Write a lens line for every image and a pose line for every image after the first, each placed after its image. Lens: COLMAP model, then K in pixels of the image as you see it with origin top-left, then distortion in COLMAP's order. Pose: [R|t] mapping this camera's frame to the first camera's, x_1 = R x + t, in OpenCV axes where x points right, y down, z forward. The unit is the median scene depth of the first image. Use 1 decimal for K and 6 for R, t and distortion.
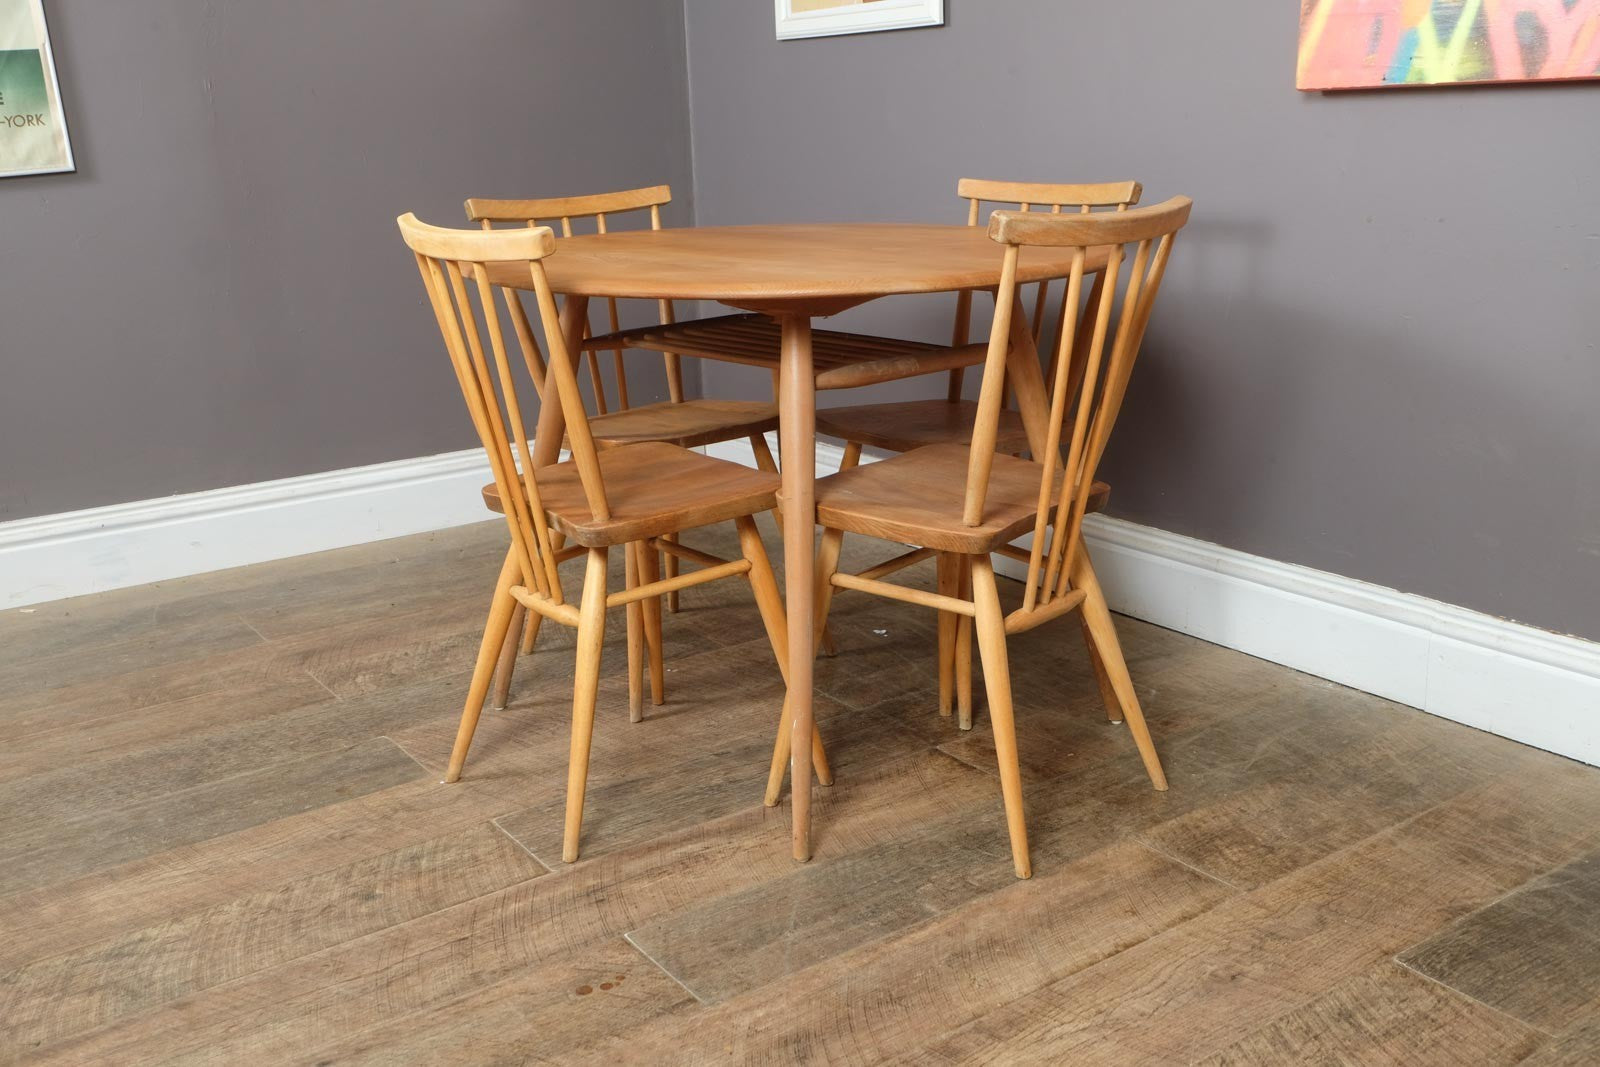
lens RADIAL K [[1592.0, 0, 788.9], [0, 1592.0, 541.0], [0, 0, 1]] dist [0.038995, 0.000000]
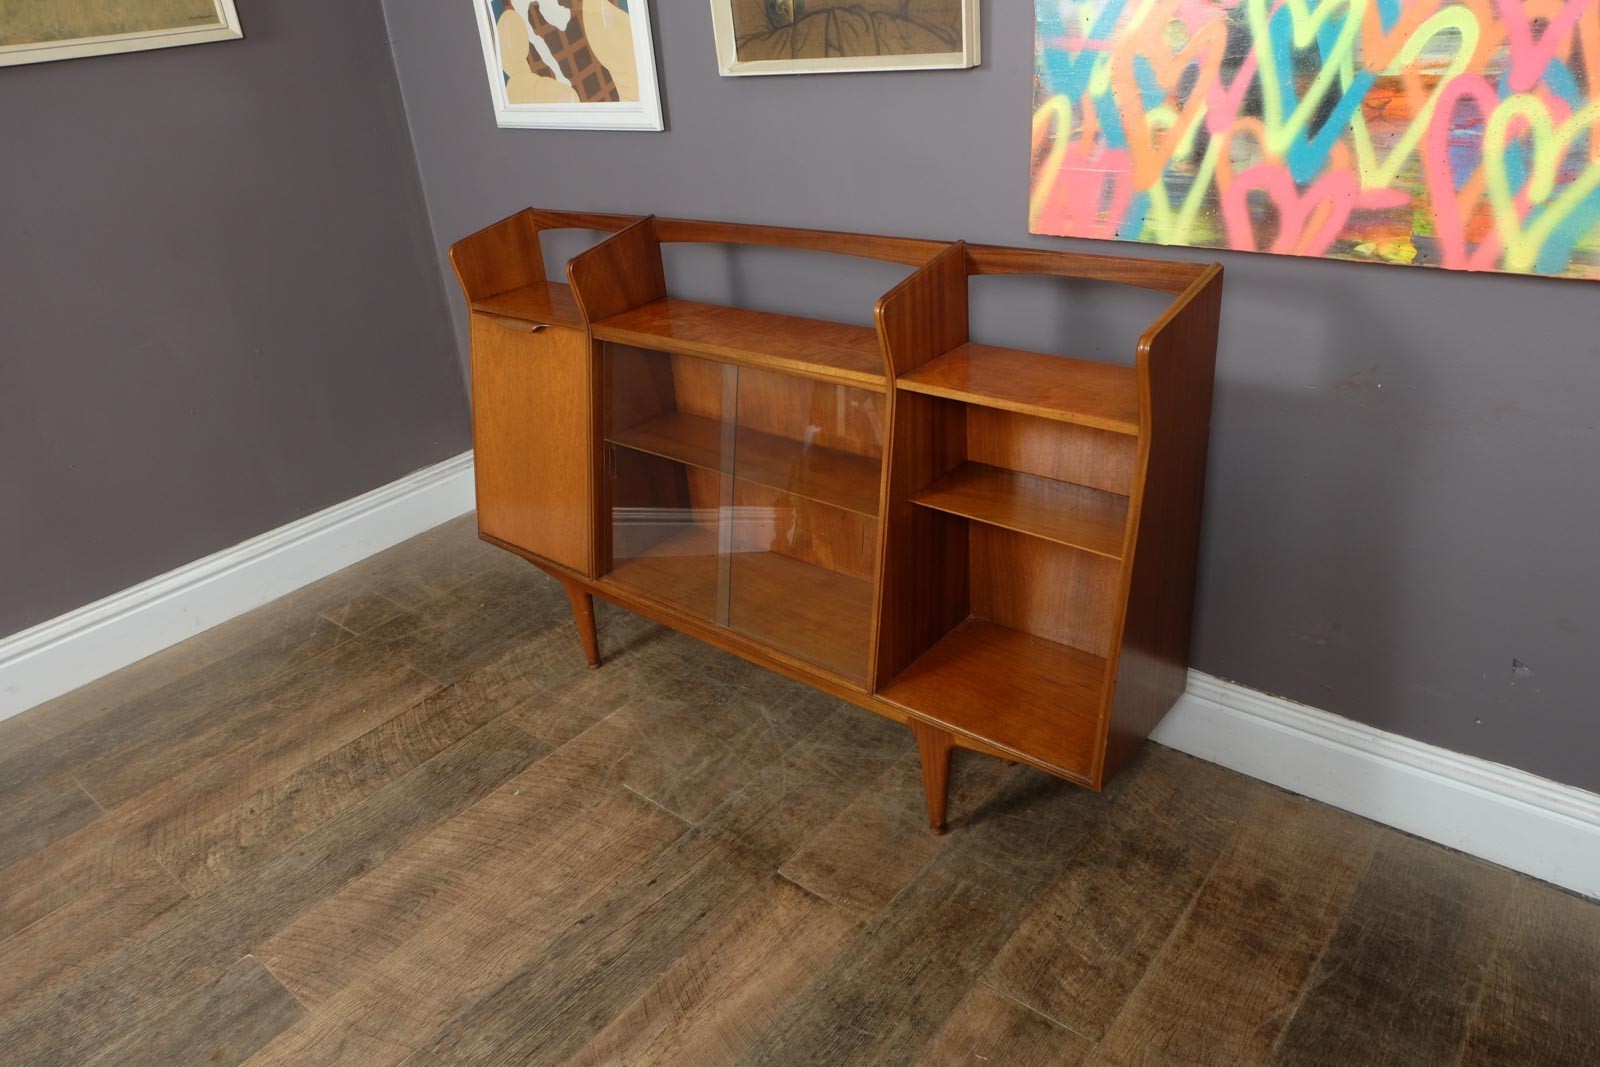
lens RADIAL K [[1102.7, 0, 794.8], [0, 1102.7, 550.1], [0, 0, 1]] dist [-0.029079, 0.028229]
pose [[0.963643, -0.158945, 0.214774, -0.028699], [0.114297, 0.971780, 0.206350, -0.271023], [-0.241511, -0.174300, 0.954616, 0.329575]]
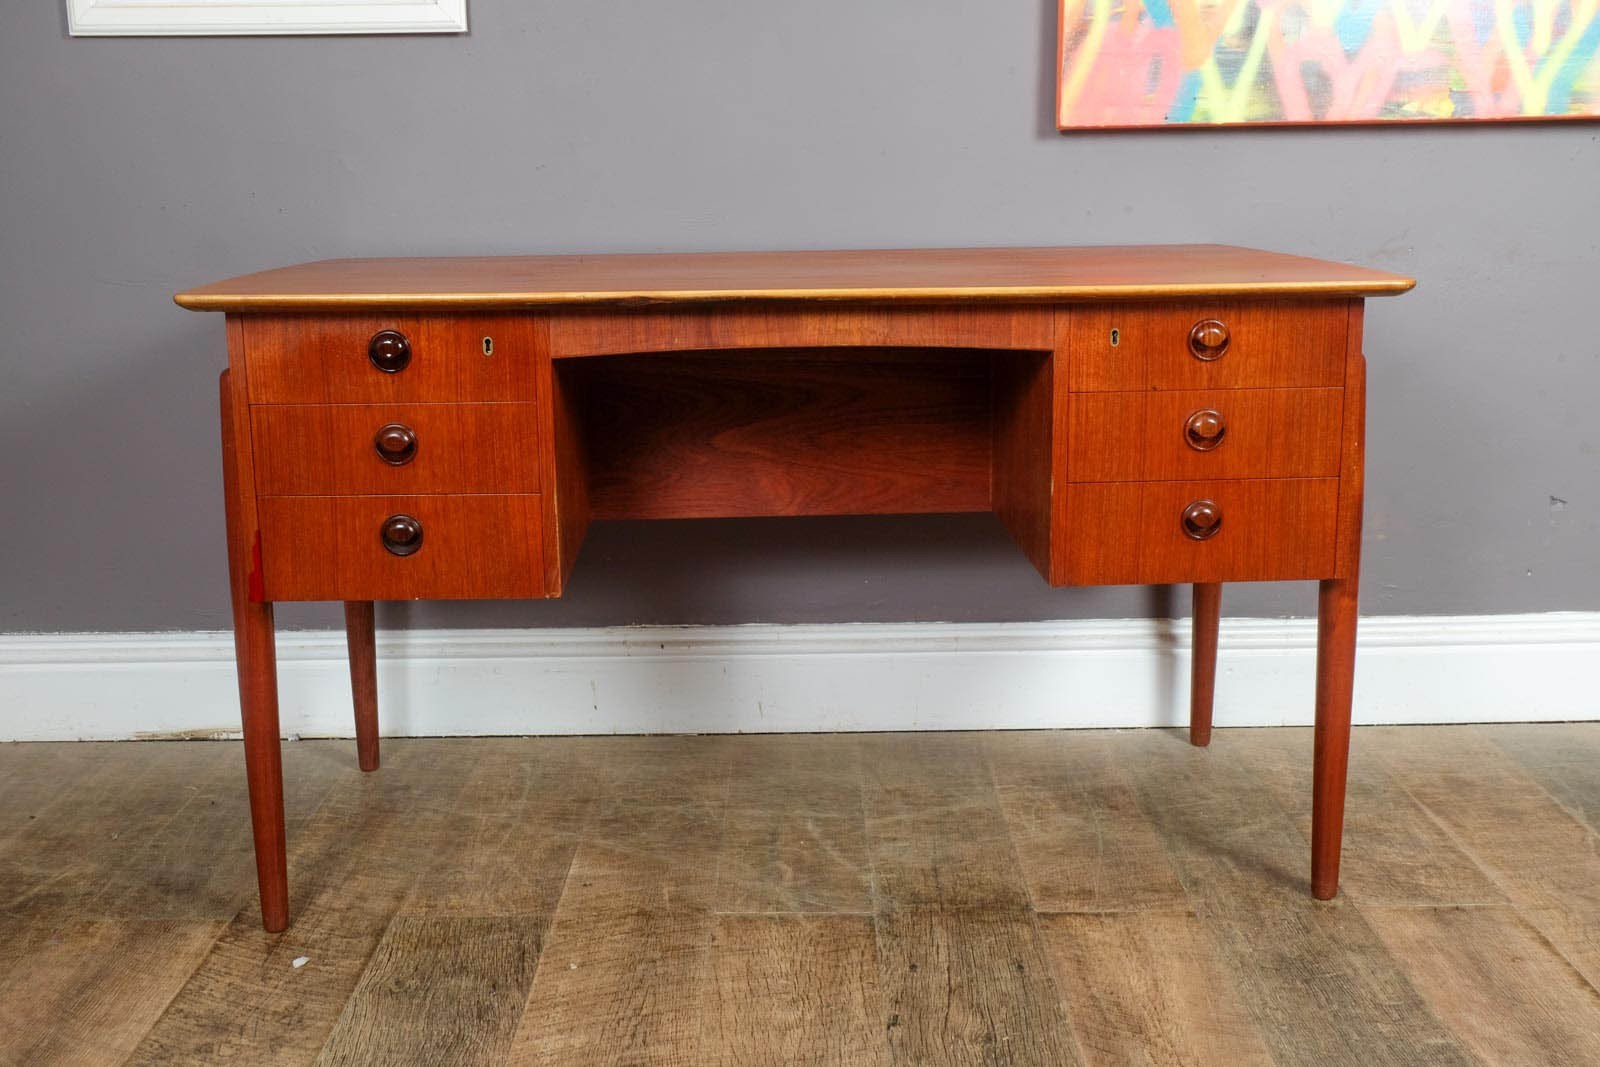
lens RADIAL K [[1700.0, 0, 815.4], [0, 1700.0, 550.7], [0, 0, 1]] dist [0.031779, 0.000000]
pose [[0.563968, -0.156267, 0.810876, -0.700880], [0.212043, 0.976413, 0.040691, -0.116598], [-0.798109, 0.148993, 0.583801, 0.614486]]
